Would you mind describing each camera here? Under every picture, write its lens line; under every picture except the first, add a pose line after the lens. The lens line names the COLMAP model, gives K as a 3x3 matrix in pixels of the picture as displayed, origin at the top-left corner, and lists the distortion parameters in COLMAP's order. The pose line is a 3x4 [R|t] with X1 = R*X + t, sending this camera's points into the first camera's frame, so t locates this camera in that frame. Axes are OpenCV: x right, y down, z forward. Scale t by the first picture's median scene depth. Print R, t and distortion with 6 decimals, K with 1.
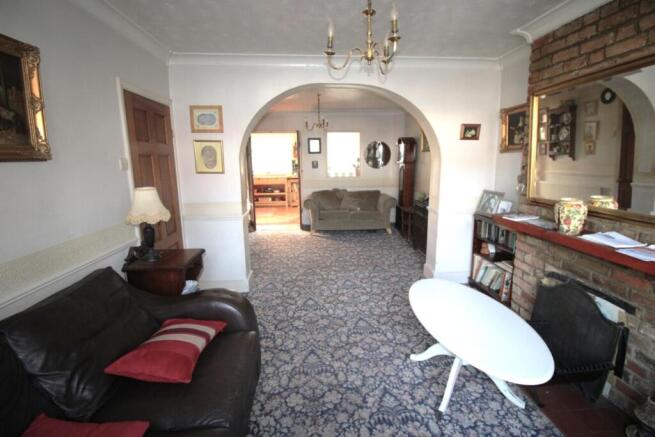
lens RADIAL K [[317.7, 0, 327.5], [0, 317.7, 218.5], [0, 0, 1]] dist [-0.000157, -0.000076]
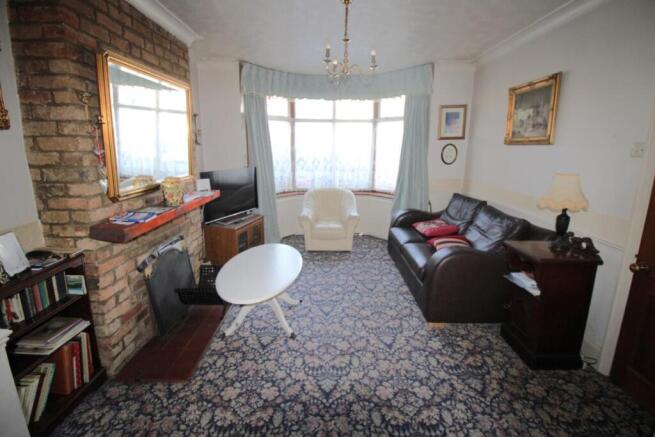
lens RADIAL K [[317.7, 0, 327.5], [0, 317.7, 218.5], [0, 0, 1]] dist [-0.000157, -0.000076]
pose [[-0.997945, -0.014841, 0.062328, 0.080669], [0.011230, 0.917224, 0.398213, -0.304563], [-0.063079, 0.398094, -0.915173, 1.662662]]
